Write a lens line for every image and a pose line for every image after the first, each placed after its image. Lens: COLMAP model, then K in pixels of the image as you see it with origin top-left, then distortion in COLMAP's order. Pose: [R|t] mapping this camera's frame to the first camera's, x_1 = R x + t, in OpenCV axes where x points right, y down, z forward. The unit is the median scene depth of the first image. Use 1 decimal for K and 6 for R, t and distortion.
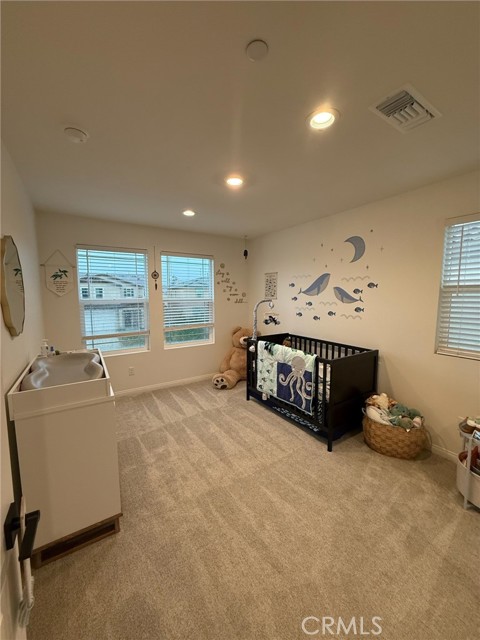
lens RADIAL K [[253.3, 0, 238.4], [0, 253.3, 318.1], [0, 0, 1]] dist [-0.008492, 0.000450]
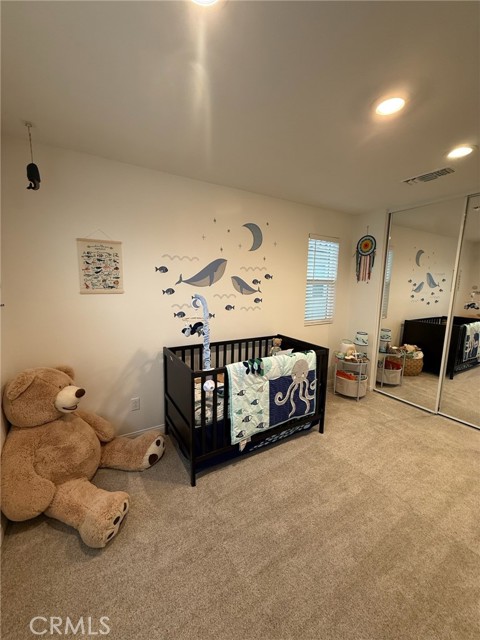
lens RADIAL K [[253.3, 0, 238.6], [0, 253.3, 319.3], [0, 0, 1]] dist [-0.008492, 0.000450]
pose [[0.039515, -0.141823, 0.989103, -0.524333], [0.082250, 0.986979, 0.138233, -0.103215], [-0.995828, 0.075891, 0.050665, 1.019351]]
